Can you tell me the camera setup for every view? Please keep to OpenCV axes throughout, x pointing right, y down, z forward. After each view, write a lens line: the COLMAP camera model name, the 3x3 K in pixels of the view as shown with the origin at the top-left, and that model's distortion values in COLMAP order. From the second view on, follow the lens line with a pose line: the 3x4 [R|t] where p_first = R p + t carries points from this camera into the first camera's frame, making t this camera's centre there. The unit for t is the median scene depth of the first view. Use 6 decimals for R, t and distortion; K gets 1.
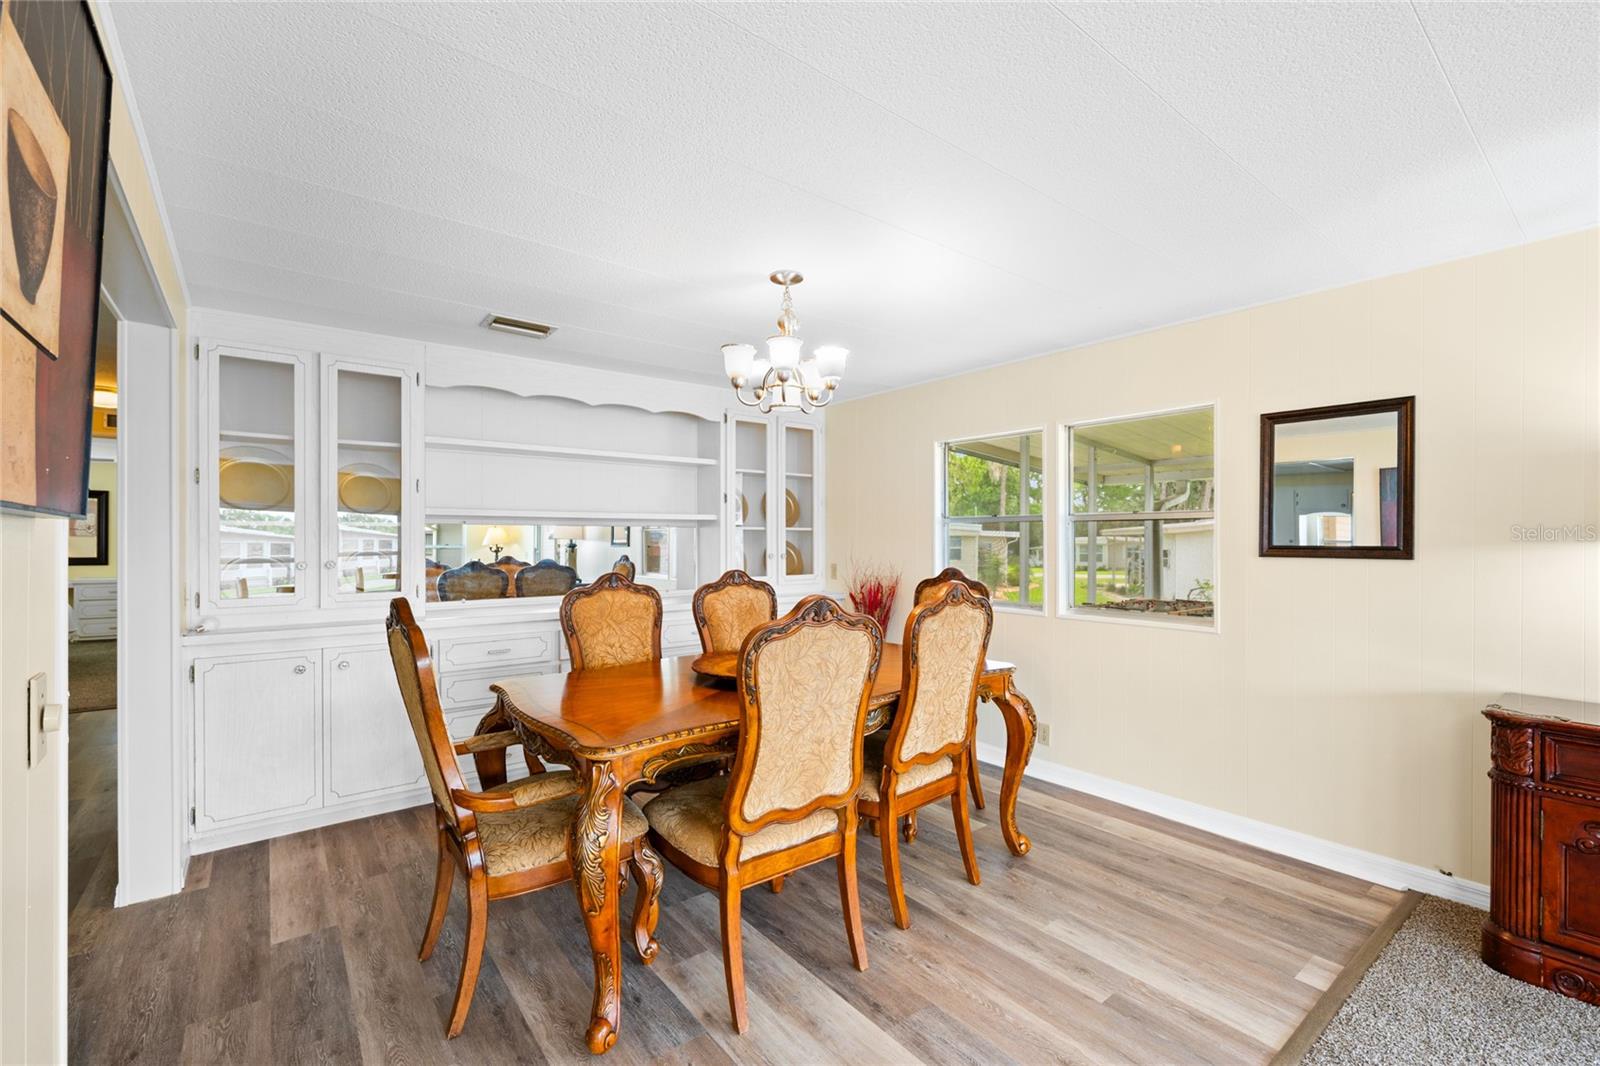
lens RADIAL K [[684.8, 0, 800.0], [0, 684.8, 533.0], [0, 0, 1]] dist [-0.001785, -0.000416]
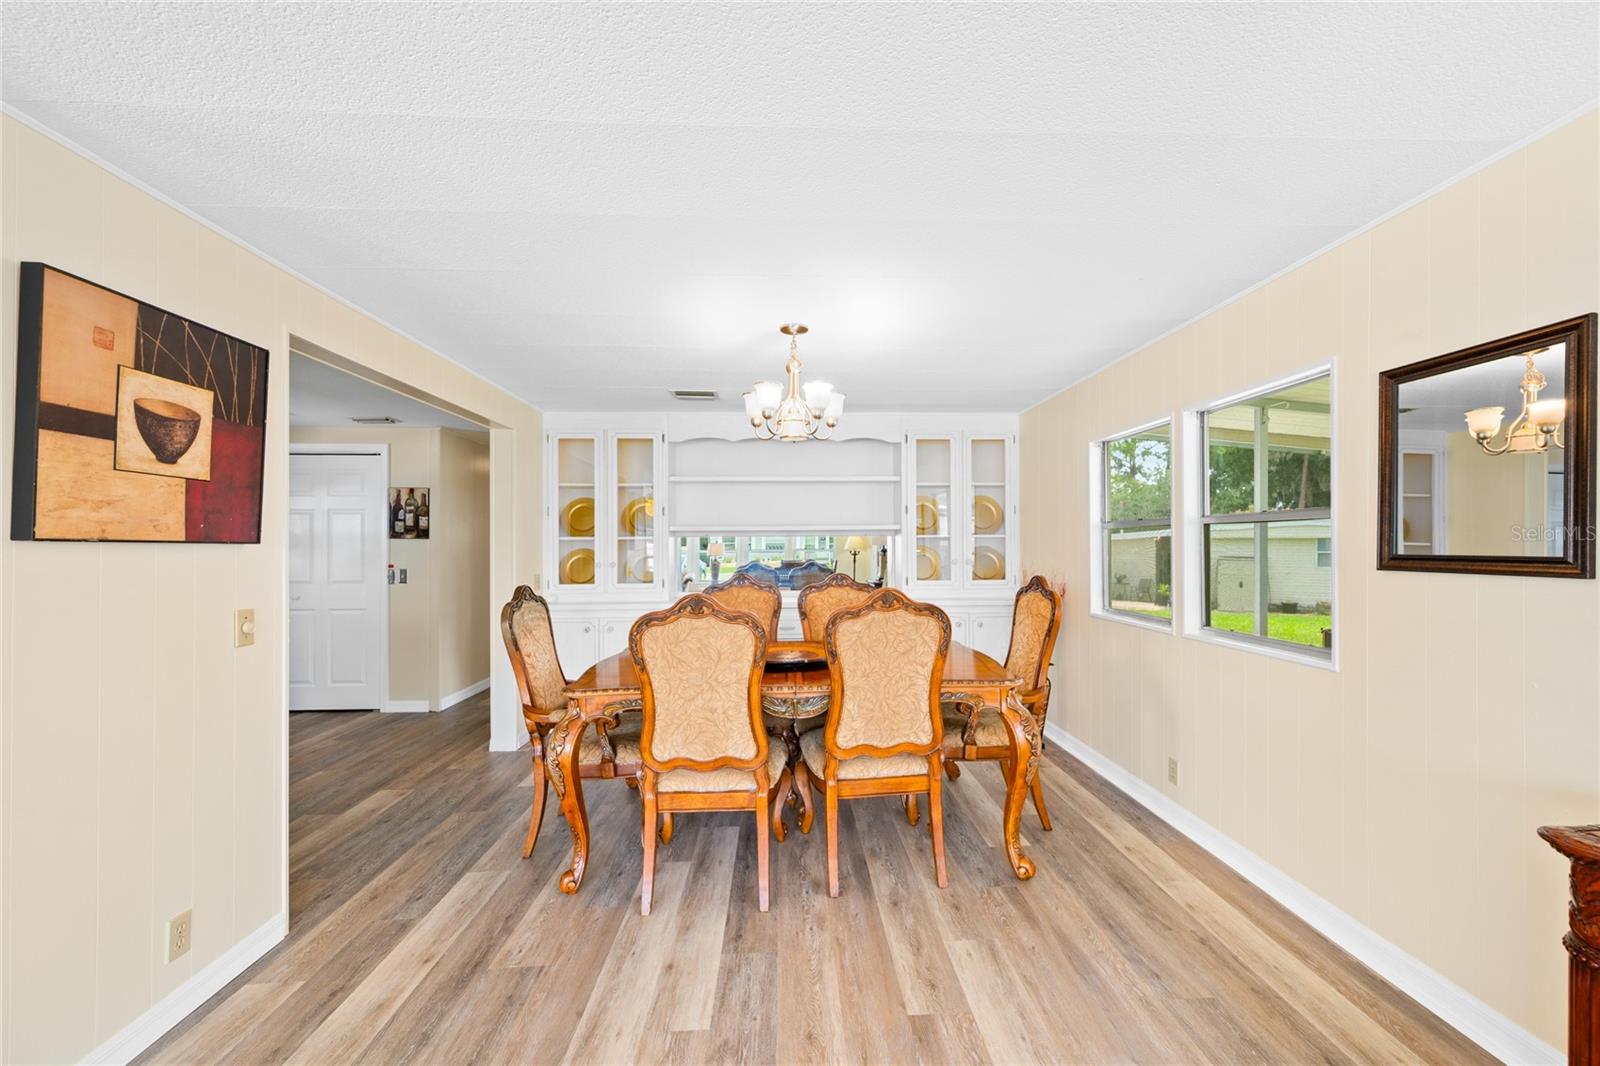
lens RADIAL K [[624.5, 0, 810.6], [0, 624.5, 536.0], [0, 0, 1]] dist [0.000394, -0.000110]
pose [[0.815242, -0.013673, -0.578959, 0.642932], [0.011754, 0.999906, -0.007064, -0.004151], [0.579001, -0.001047, 0.815326, 0.131960]]
